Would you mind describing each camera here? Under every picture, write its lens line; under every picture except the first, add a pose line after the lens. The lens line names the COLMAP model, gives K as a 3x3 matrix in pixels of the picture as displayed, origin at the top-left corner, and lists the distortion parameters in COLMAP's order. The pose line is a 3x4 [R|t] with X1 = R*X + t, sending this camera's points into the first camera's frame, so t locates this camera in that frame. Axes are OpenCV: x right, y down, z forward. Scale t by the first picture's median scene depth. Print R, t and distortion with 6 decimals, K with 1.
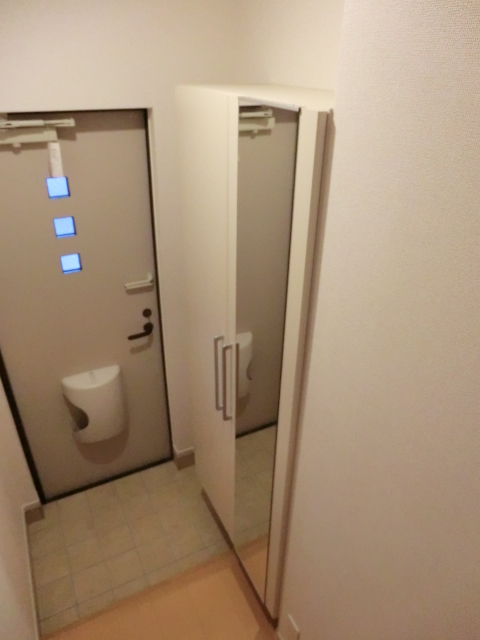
lens RADIAL K [[466.0, 0, 240.7], [0, 466.0, 322.0], [0, 0, 1]] dist [-0.066793, 0.015608]
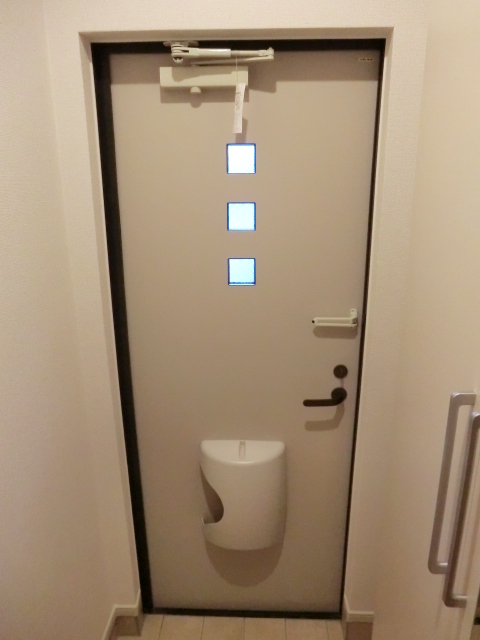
lens RADIAL K [[466.0, 0, 243.6], [0, 466.0, 315.7], [0, 0, 1]] dist [-0.066793, 0.015608]
pose [[0.873952, 0.116923, -0.471738, -0.023251], [-0.229017, 0.955187, -0.187532, 0.060891], [0.428671, 0.271930, 0.861565, 0.368442]]
